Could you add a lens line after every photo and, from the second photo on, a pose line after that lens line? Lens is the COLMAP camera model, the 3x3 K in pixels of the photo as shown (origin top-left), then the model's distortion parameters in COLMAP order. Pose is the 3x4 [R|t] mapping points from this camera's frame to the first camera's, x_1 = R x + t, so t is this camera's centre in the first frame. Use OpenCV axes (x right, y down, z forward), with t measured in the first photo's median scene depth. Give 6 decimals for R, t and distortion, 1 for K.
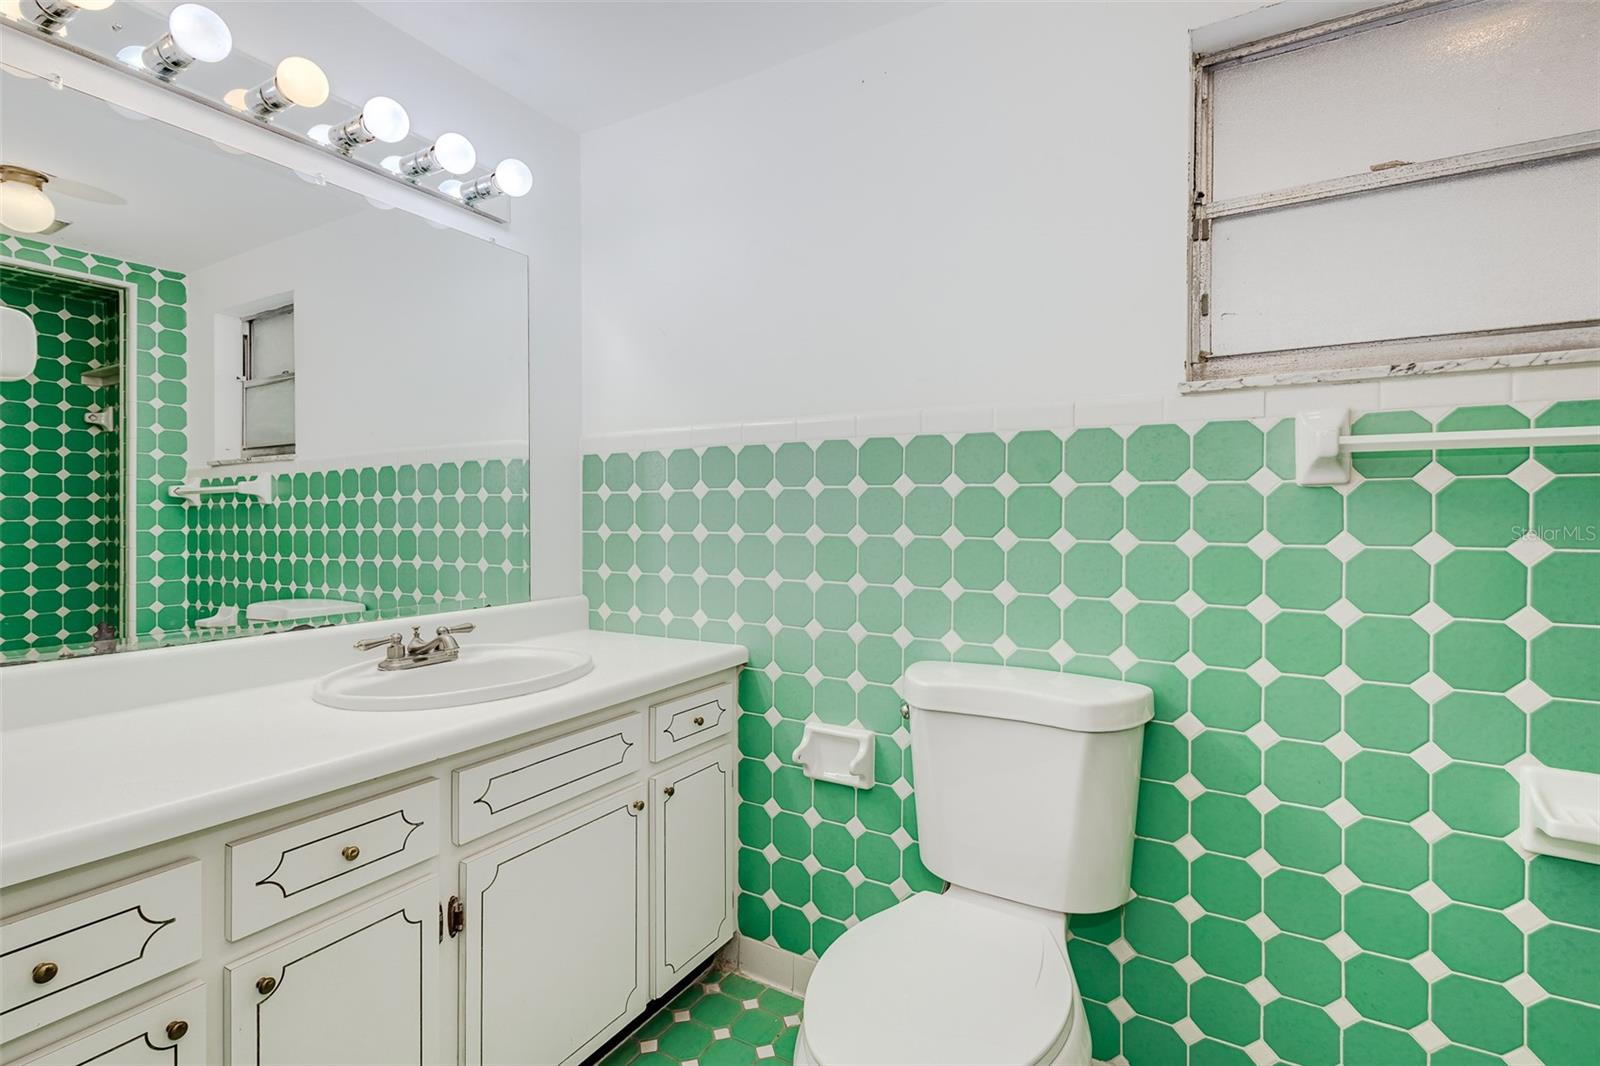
lens RADIAL K [[738.5, 0, 799.2], [0, 738.5, 512.8], [0, 0, 1]] dist [0.004666, -0.000599]
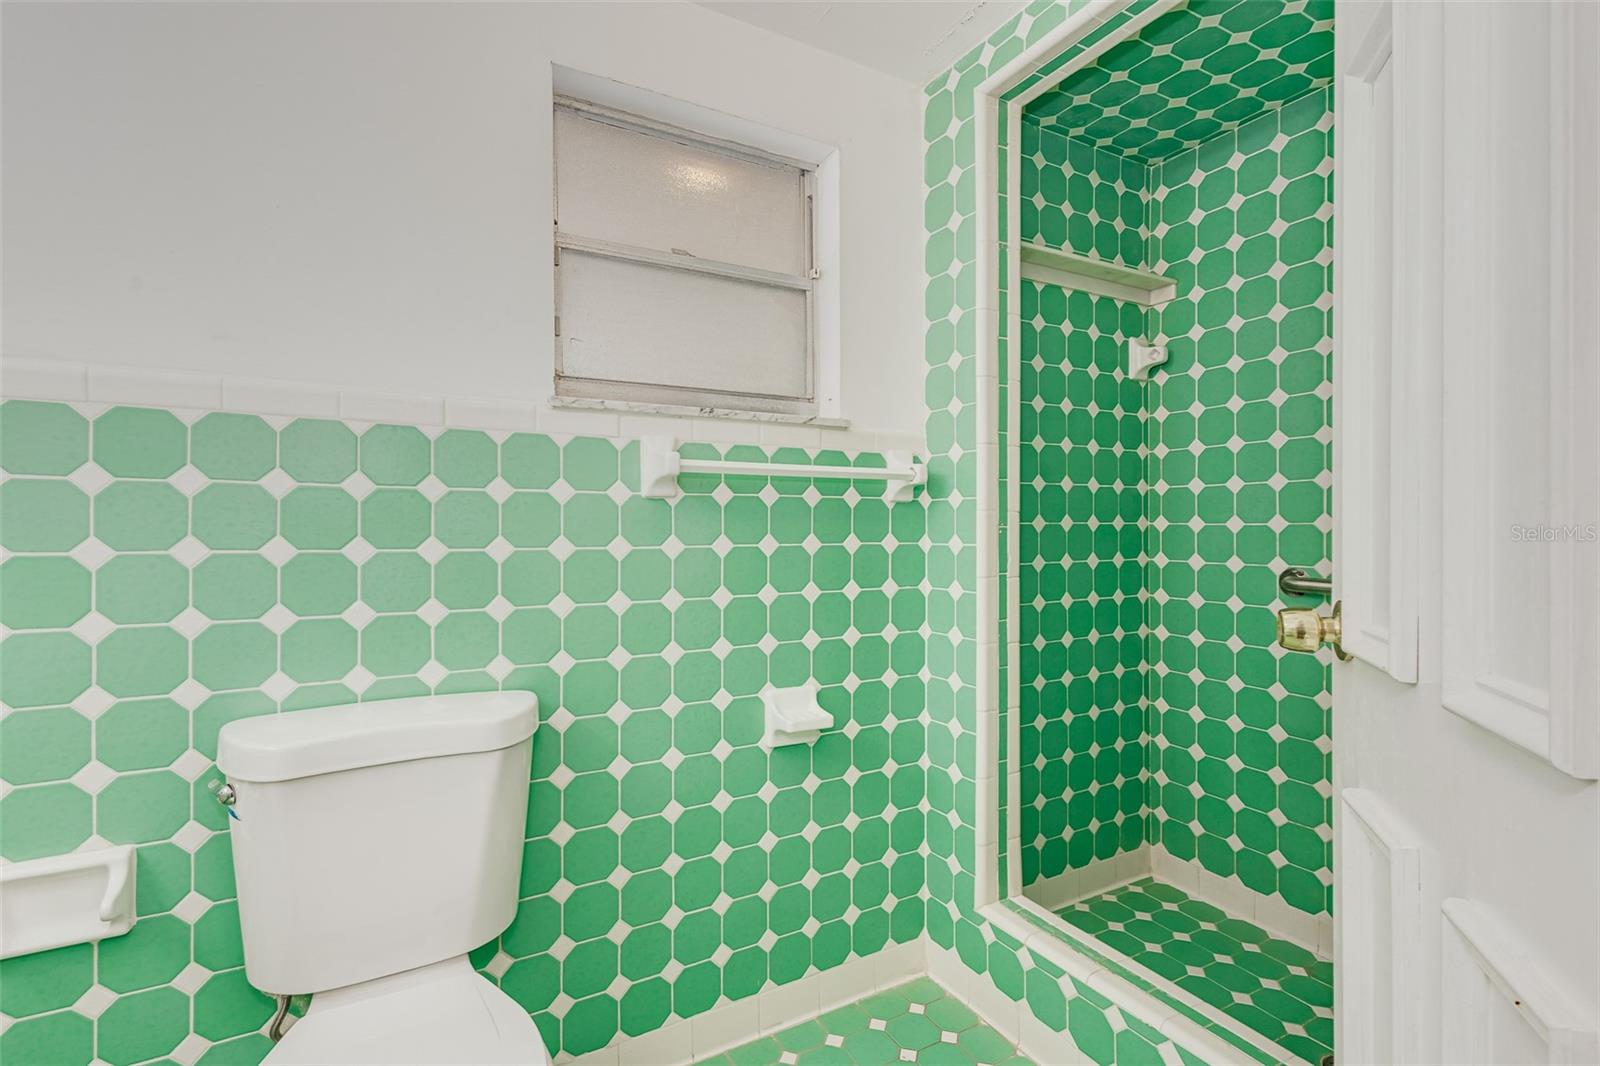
lens RADIAL K [[755.0, 0, 798.3], [0, 755.0, 522.0], [0, 0, 1]] dist [0.000191, 0.000592]
pose [[0.491365, -0.001633, 0.870952, -0.255810], [-0.002032, 0.999993, 0.003021, -0.000804], [-0.870951, -0.003254, 0.491358, 0.172302]]
